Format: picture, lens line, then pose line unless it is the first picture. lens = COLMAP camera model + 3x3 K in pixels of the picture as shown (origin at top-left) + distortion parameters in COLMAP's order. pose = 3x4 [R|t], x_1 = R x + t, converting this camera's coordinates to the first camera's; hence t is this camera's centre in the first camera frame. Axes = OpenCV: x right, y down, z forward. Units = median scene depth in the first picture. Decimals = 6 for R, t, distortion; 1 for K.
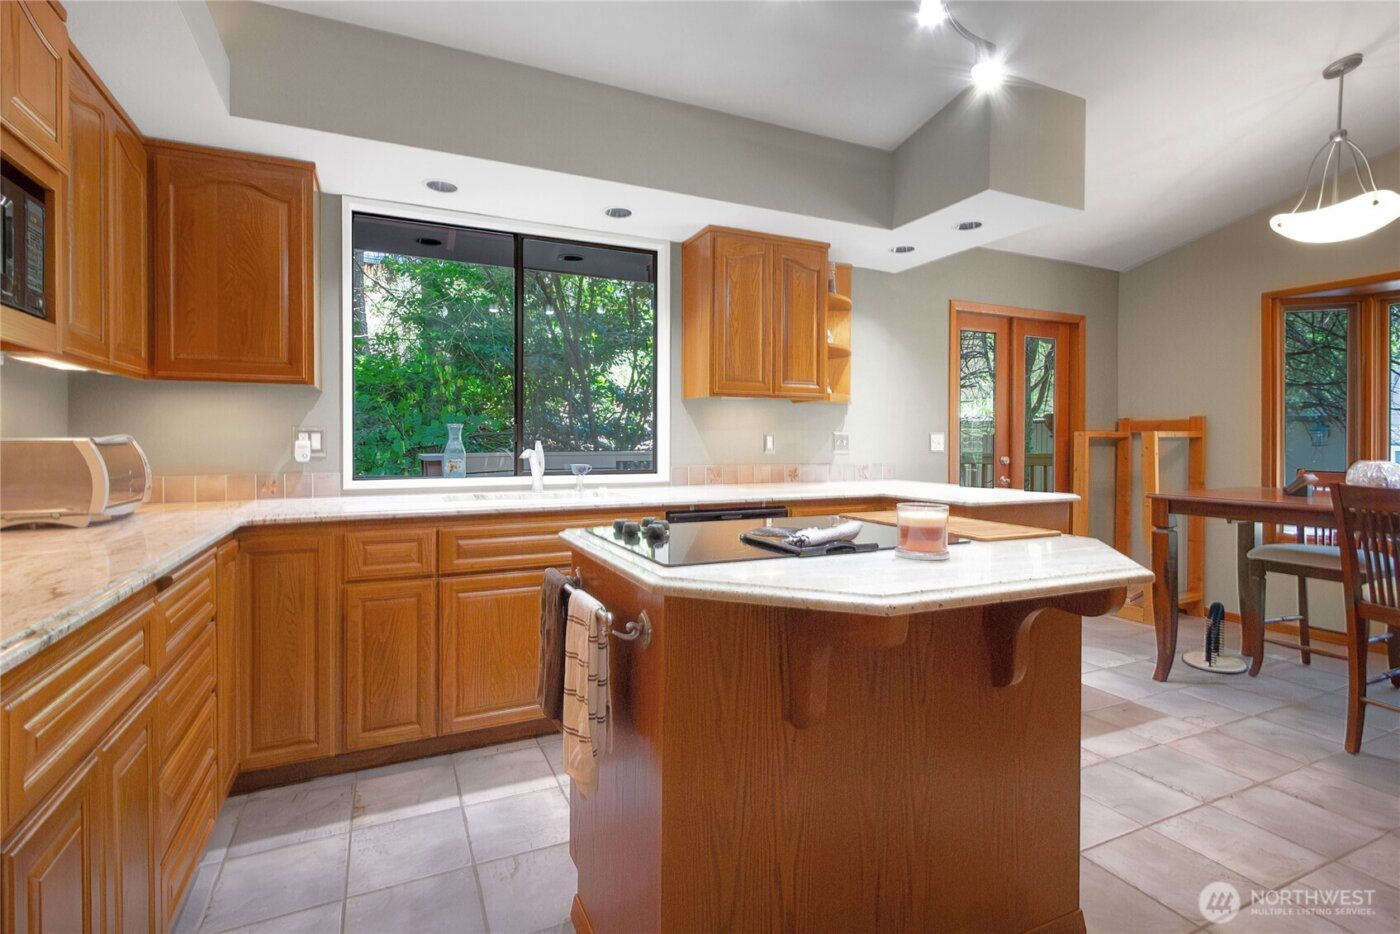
lens RADIAL K [[660.1, 0, 711.3], [0, 660.1, 446.7], [0, 0, 1]] dist [0.012488, -0.002378]
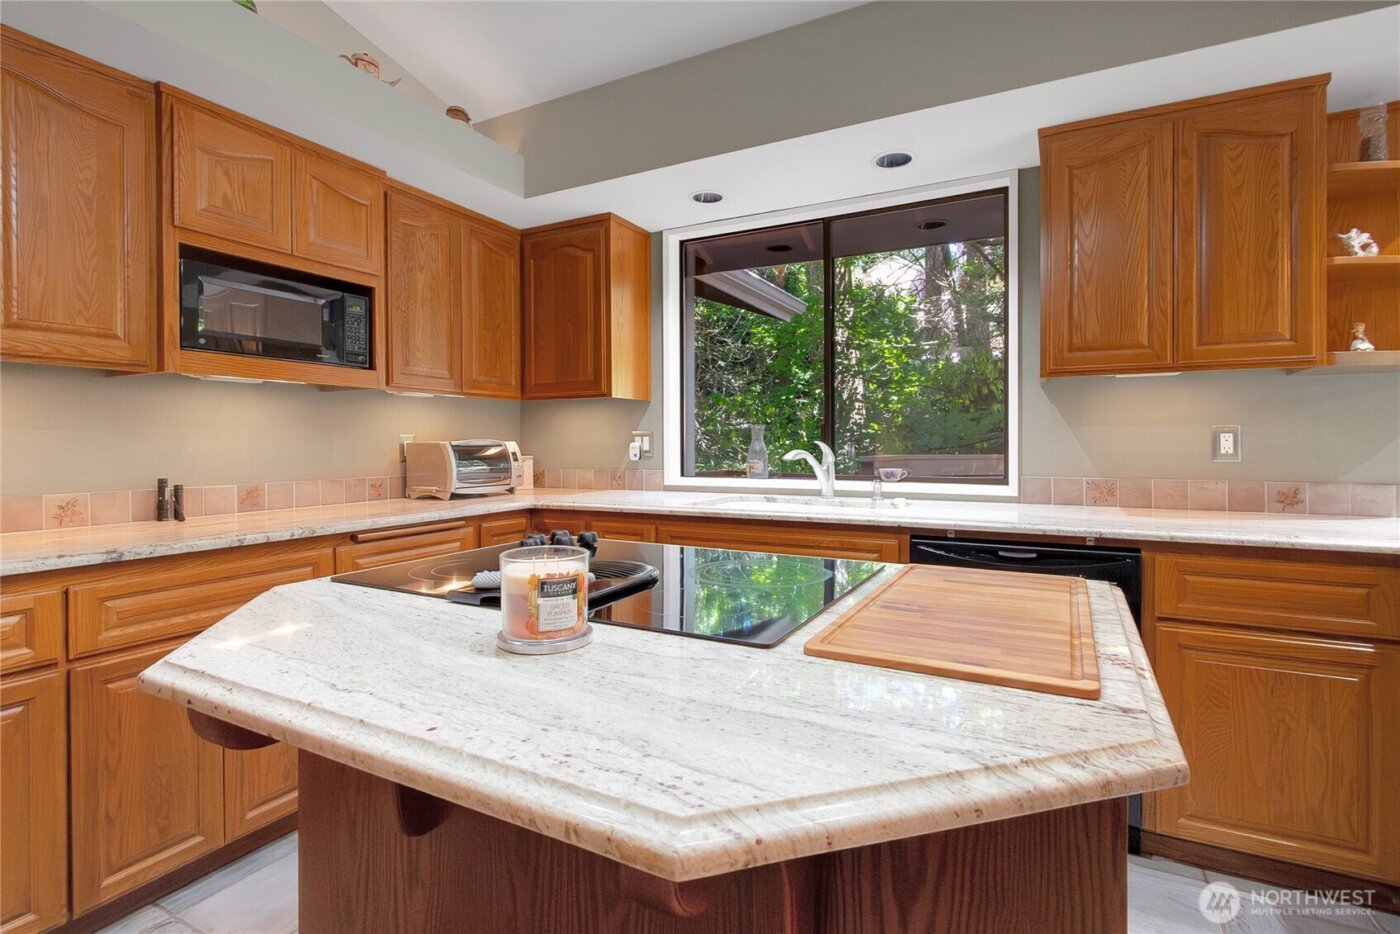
lens RADIAL K [[660.1, 0, 695.2], [0, 660.1, 447.7], [0, 0, 1]] dist [0.012488, -0.002378]
pose [[0.609310, 0.003102, -0.792926, 0.327416], [-0.003535, 0.999993, 0.001196, -0.001466], [0.792924, 0.002074, 0.609317, 0.286539]]
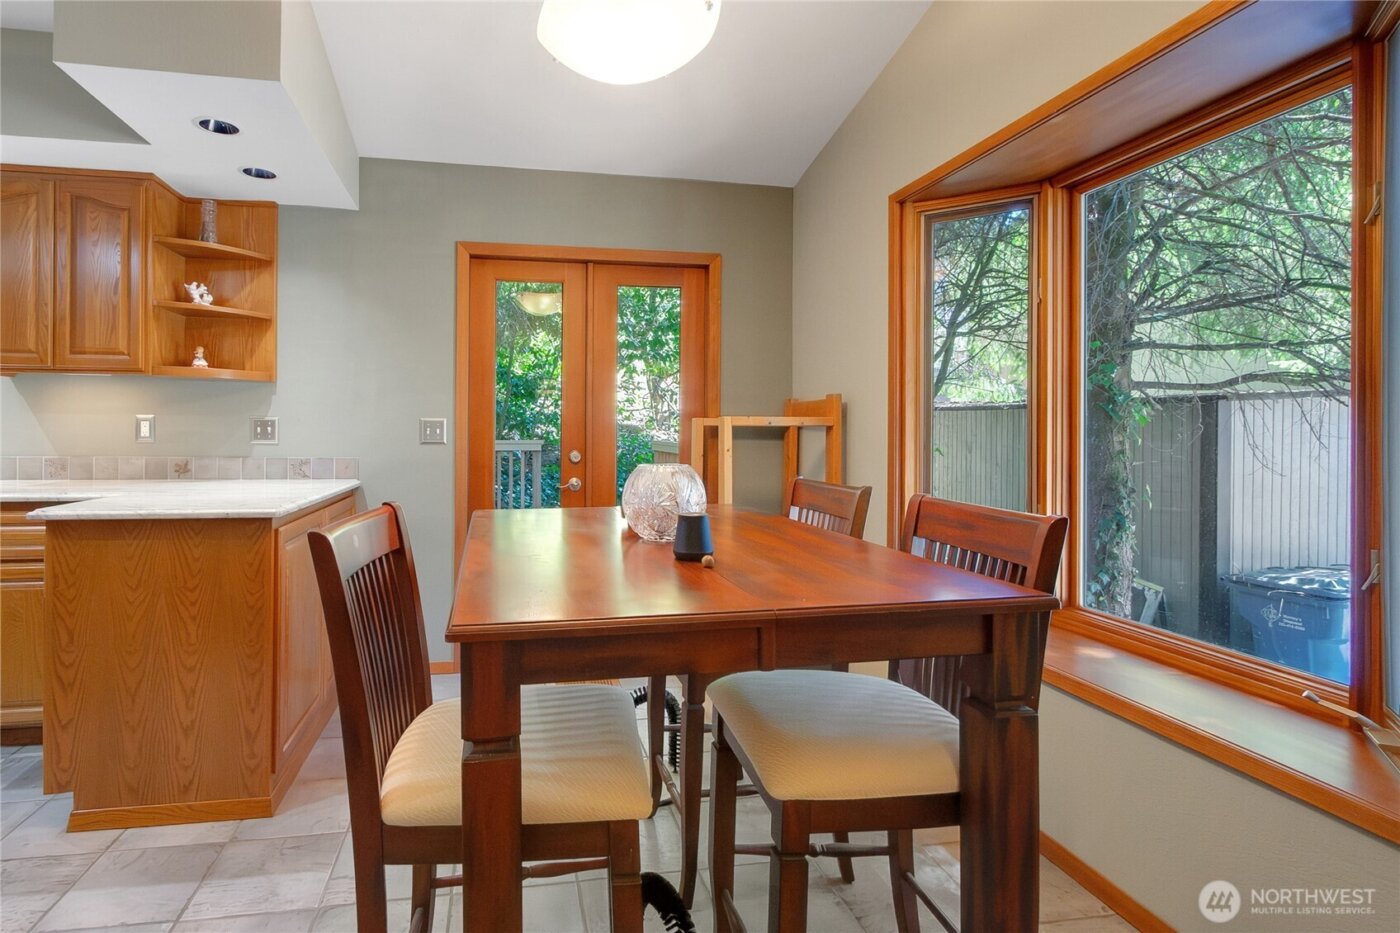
lens RADIAL K [[695.4, 0, 613.8], [0, 695.4, 430.9], [0, 0, 1]] dist [0.003314, -0.001815]
pose [[0.960099, 0.005859, -0.279598, 1.015187], [-0.008926, 0.999913, -0.009698, -0.000759], [0.279517, 0.011807, 0.960068, 0.401113]]
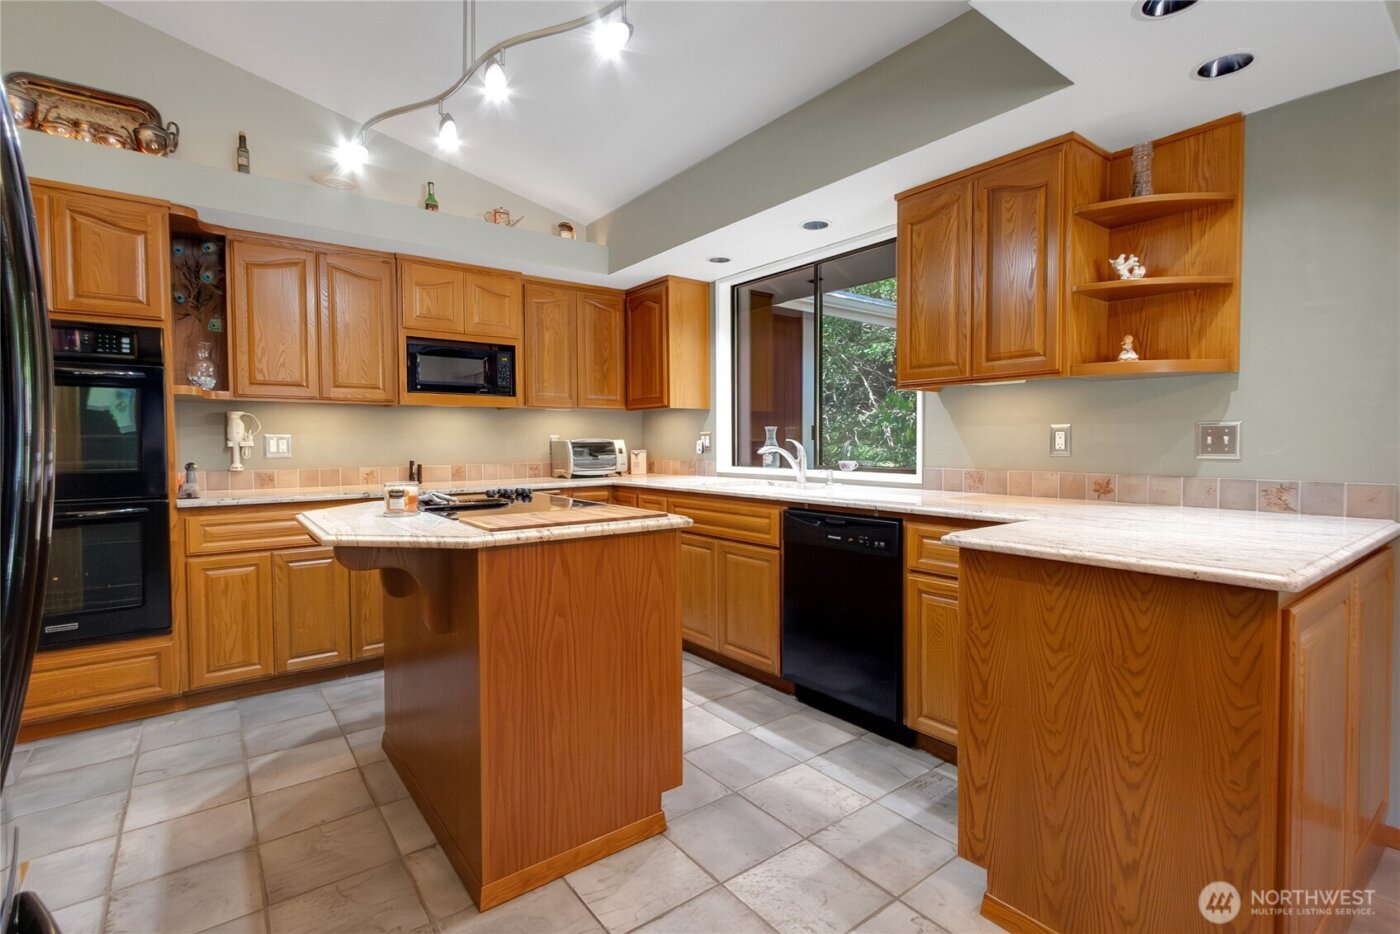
lens RADIAL K [[660.1, 0, 698.1], [0, 660.1, 462.9], [0, 0, 1]] dist [0.012488, -0.002378]
pose [[0.207628, 0.030035, -0.977747, 0.813765], [-0.003461, 0.999545, 0.029969, -0.002336], [0.978202, -0.002839, 0.207638, 0.551609]]
